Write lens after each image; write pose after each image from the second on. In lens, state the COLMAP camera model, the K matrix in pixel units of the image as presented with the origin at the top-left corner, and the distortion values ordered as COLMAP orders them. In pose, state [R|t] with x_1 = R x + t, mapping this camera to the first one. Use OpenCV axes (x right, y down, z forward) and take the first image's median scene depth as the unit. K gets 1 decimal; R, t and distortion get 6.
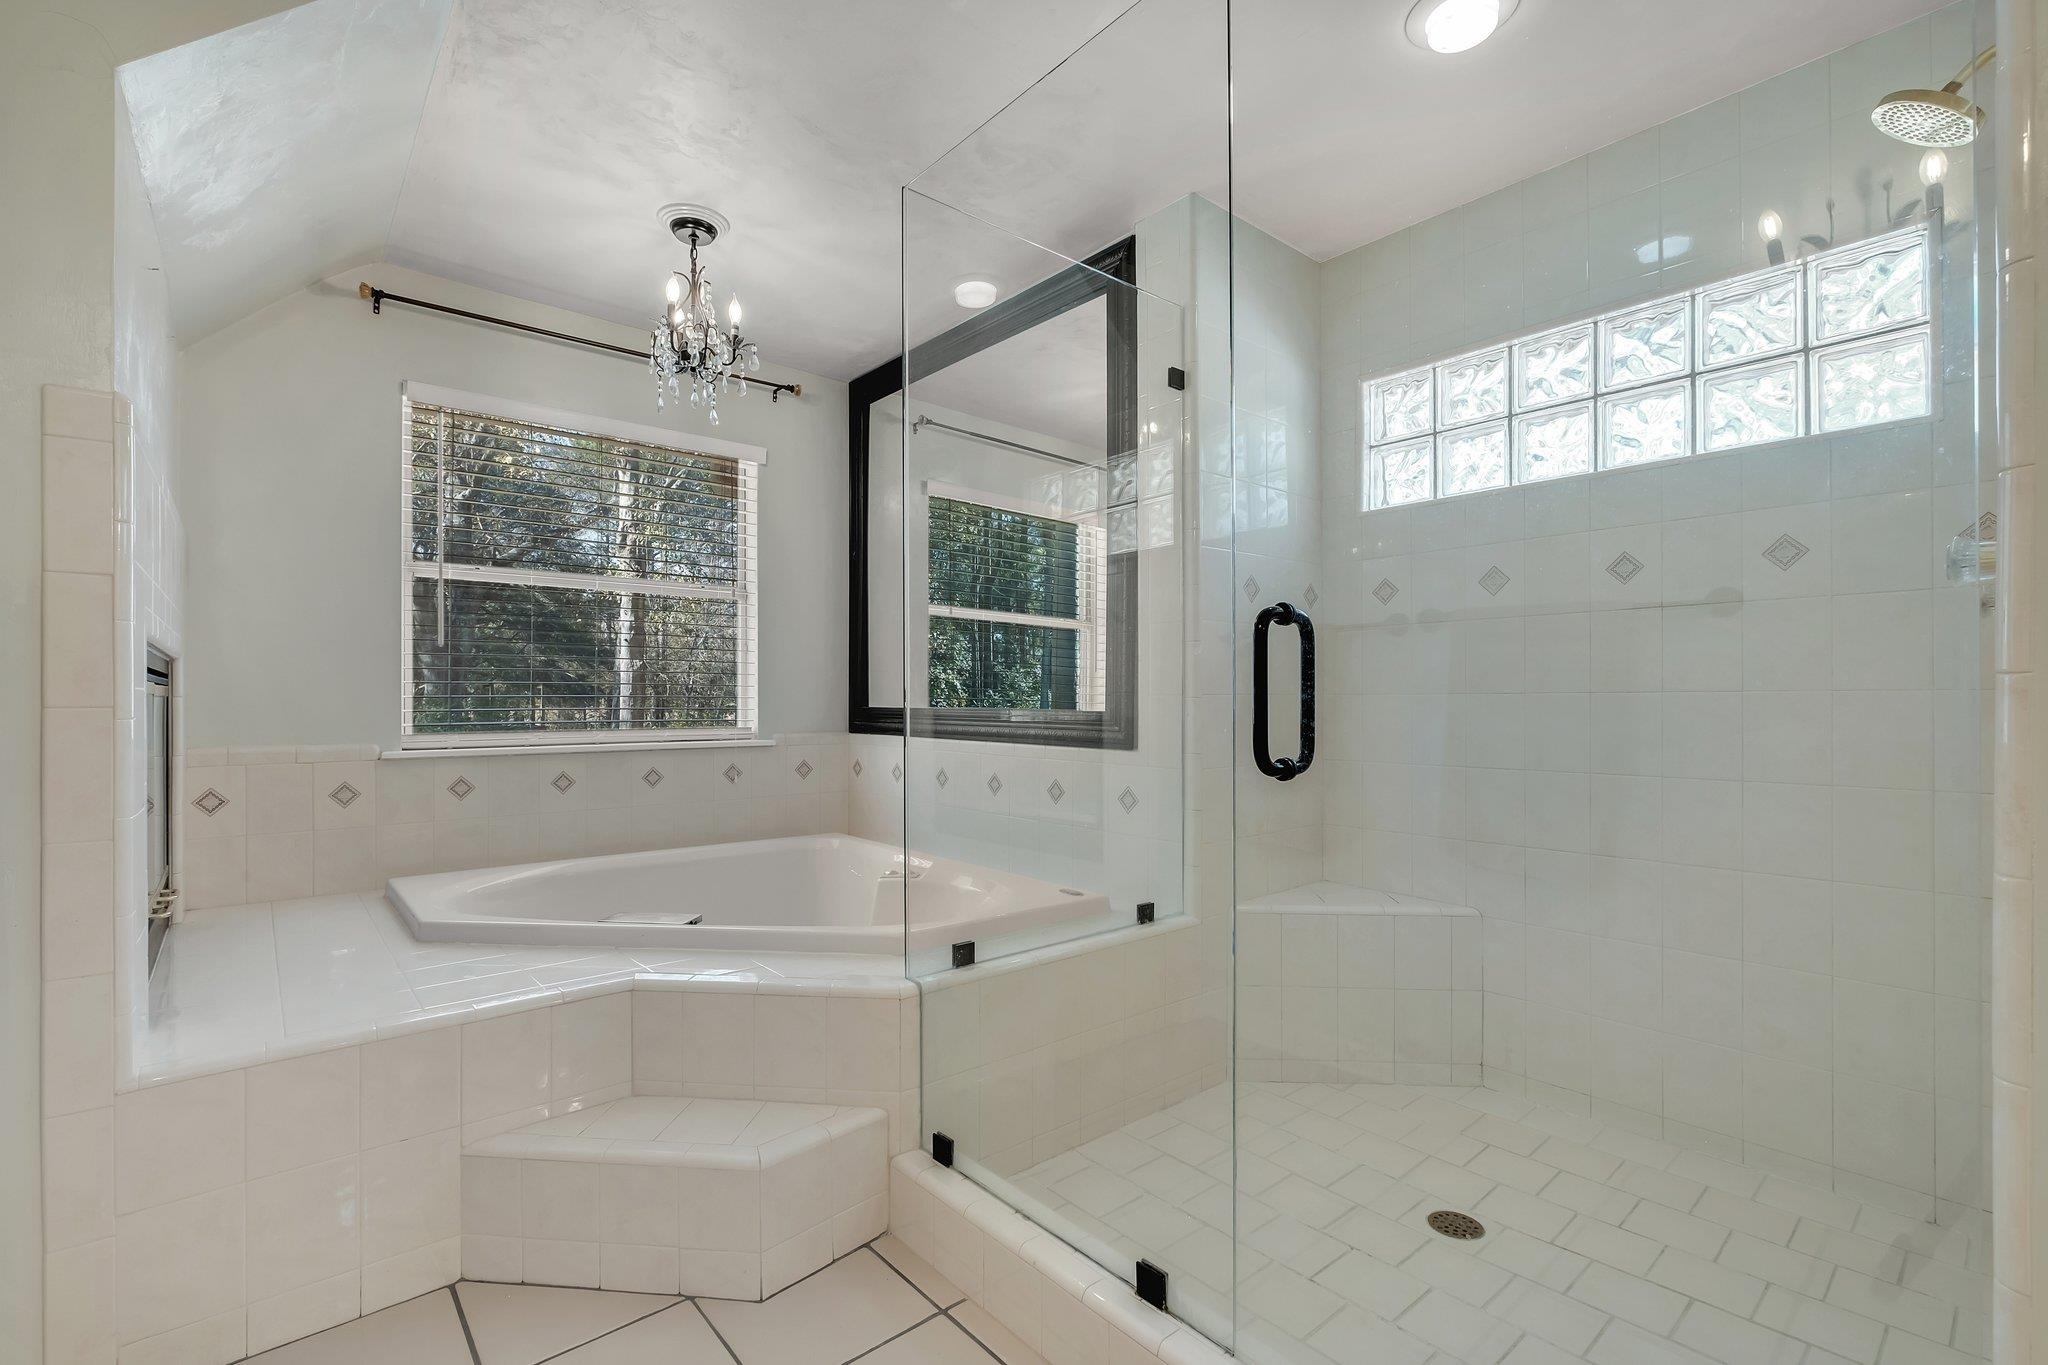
lens RADIAL K [[897.6, 0, 1023.7], [0, 897.6, 701.7], [0, 0, 1]] dist [-0.006575, 0.000677]
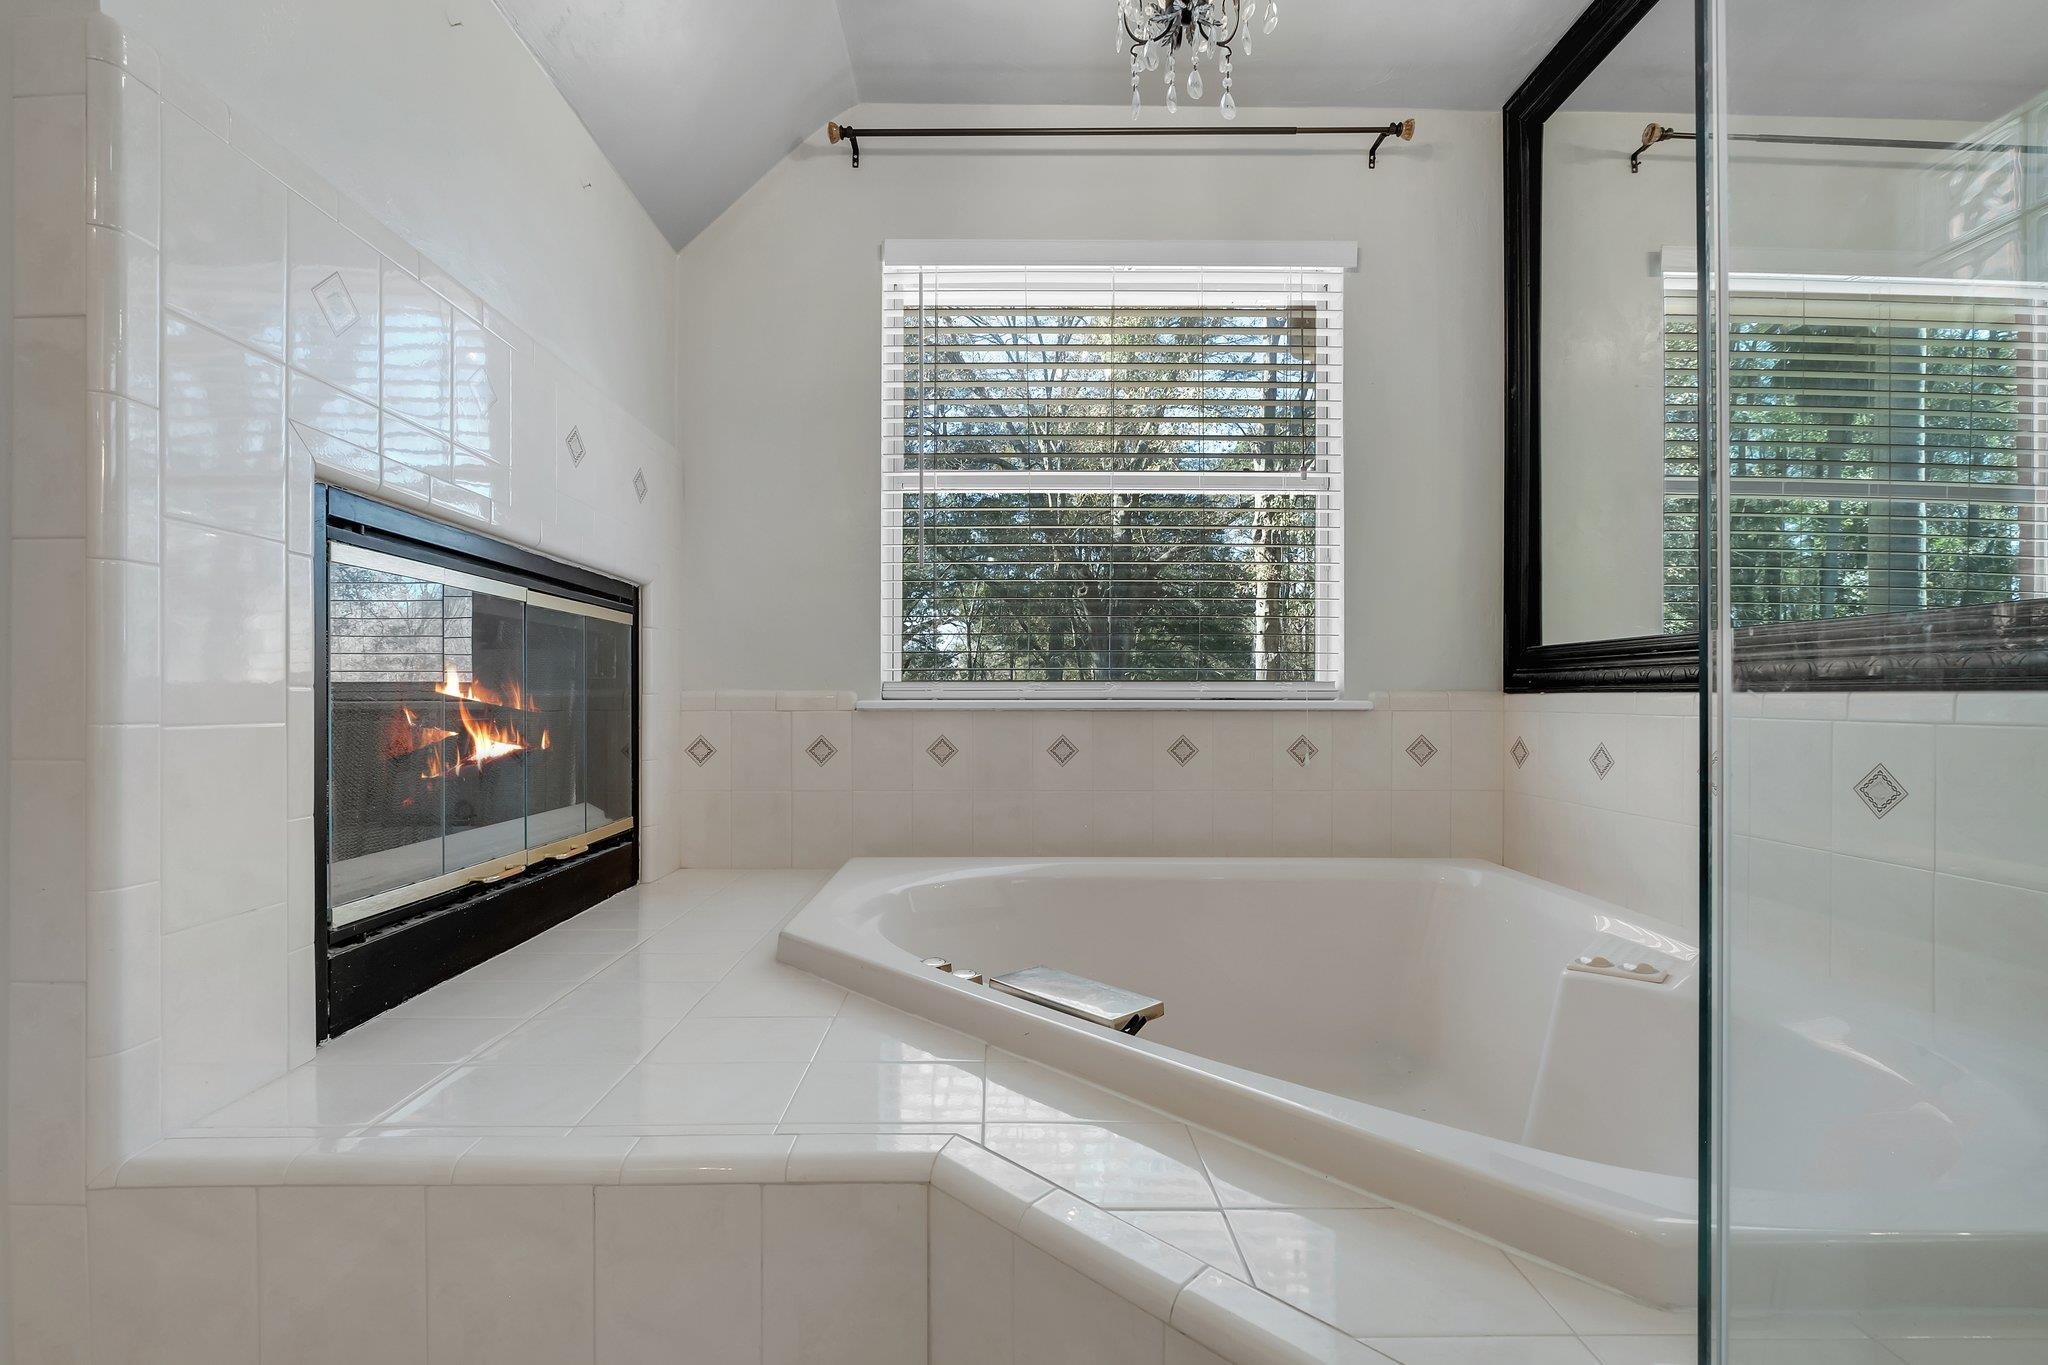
lens RADIAL K [[897.6, 0, 1014.3], [0, 897.6, 703.2], [0, 0, 1]] dist [-0.006575, 0.000677]
pose [[0.763315, 0.001581, -0.646024, -0.064732], [-0.001191, 0.999999, 0.001040, 0.045598], [0.646025, -0.000025, 0.763316, 0.371565]]
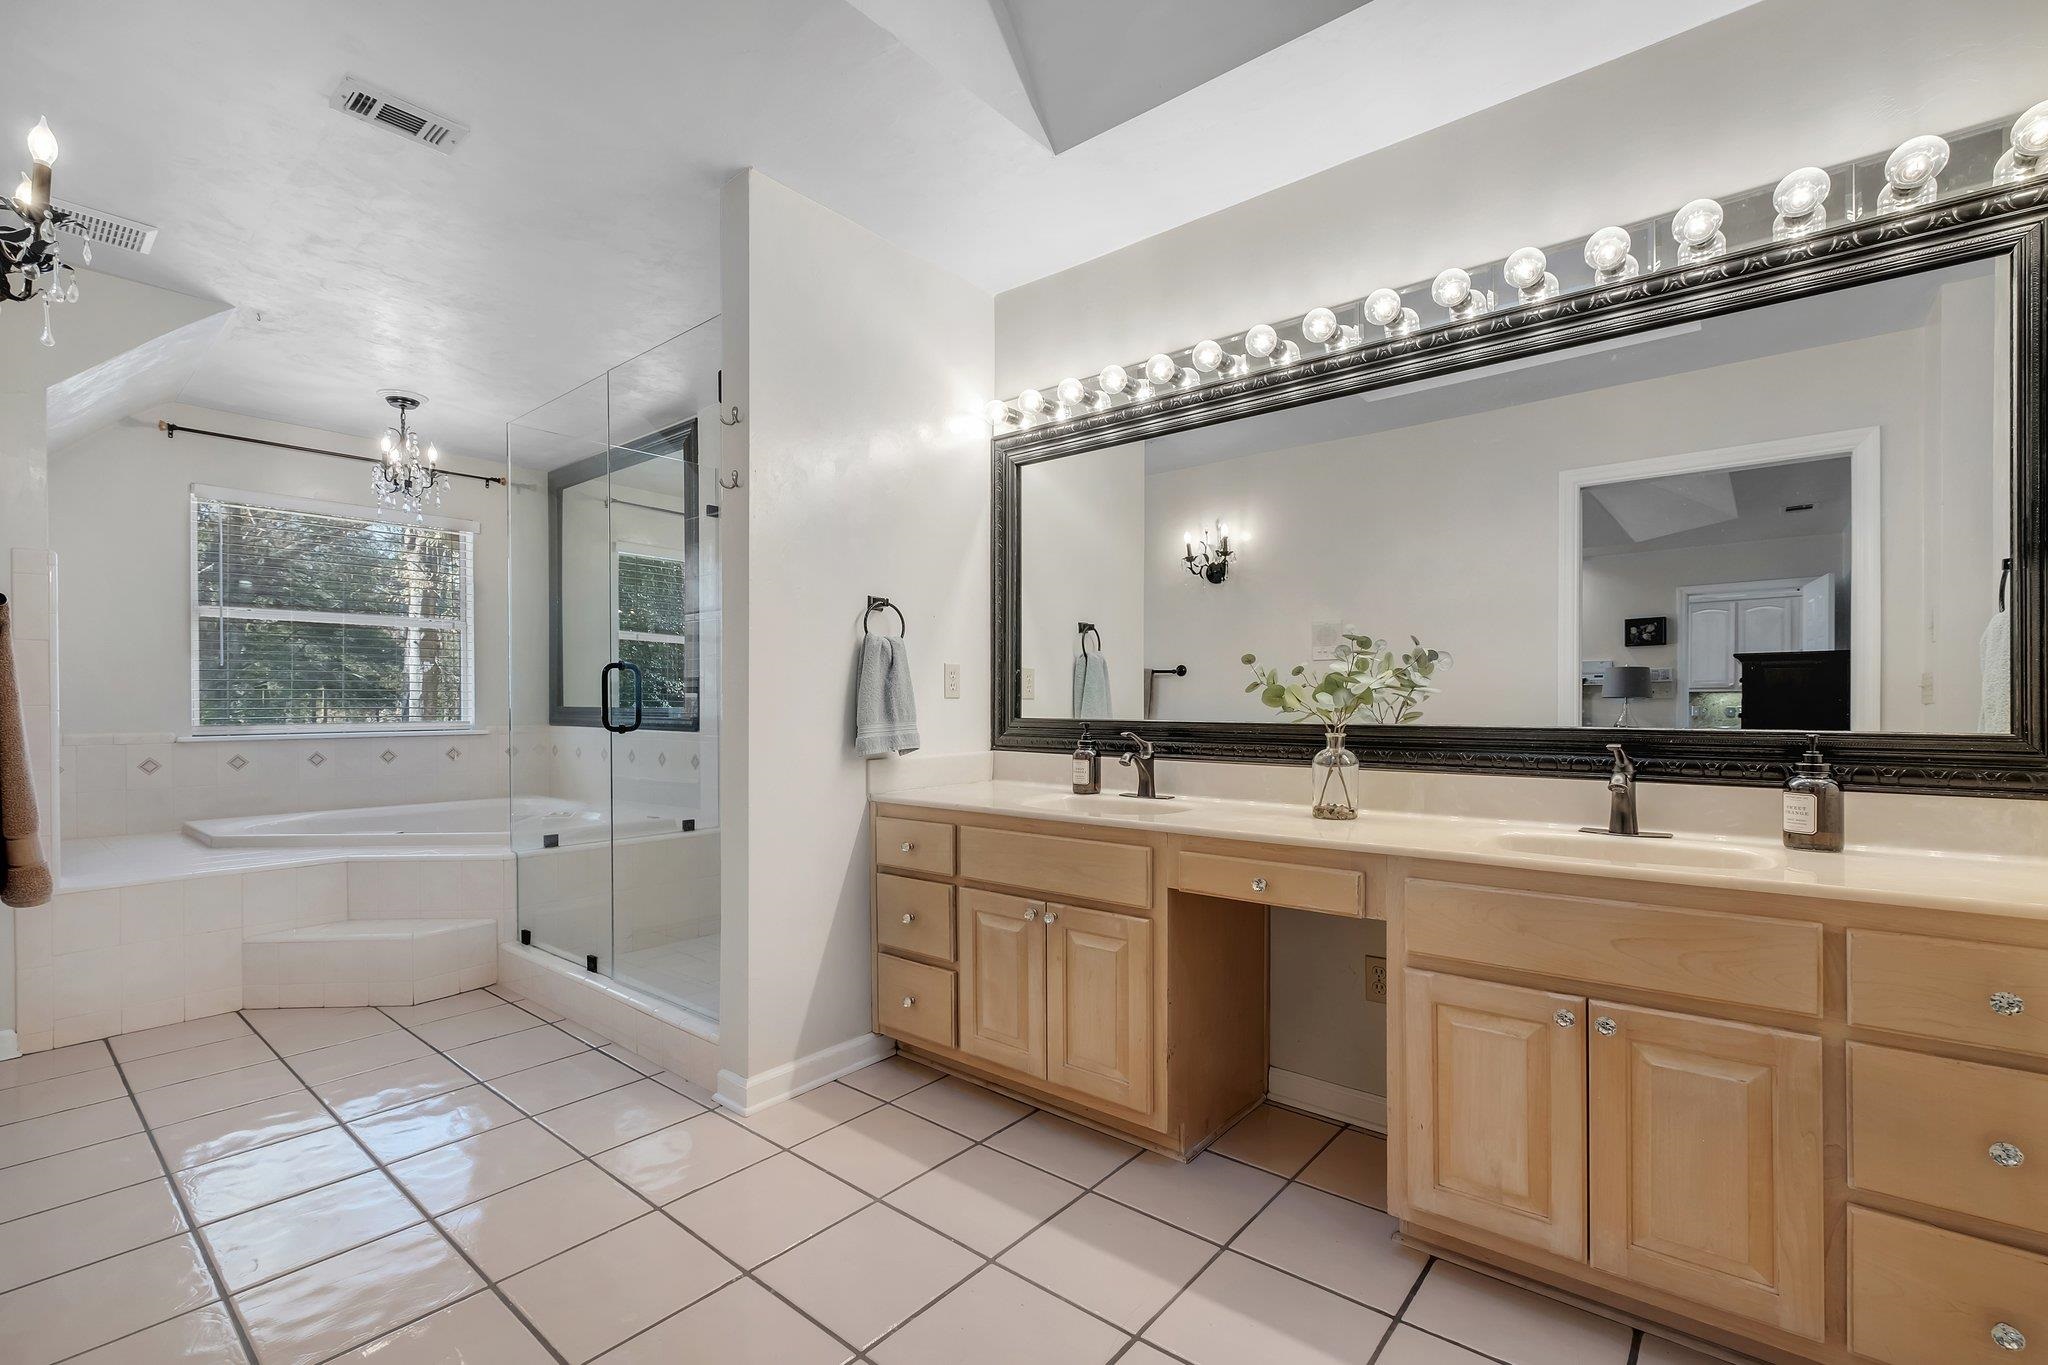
lens RADIAL K [[897.6, 0, 1024.6], [0, 897.6, 706.7], [0, 0, 1]] dist [-0.006575, 0.000677]
pose [[0.986066, -0.004097, 0.166303, 0.329342], [0.003157, 0.999978, 0.005914, 0.000764], [-0.166323, -0.005307, 0.986057, -0.541629]]
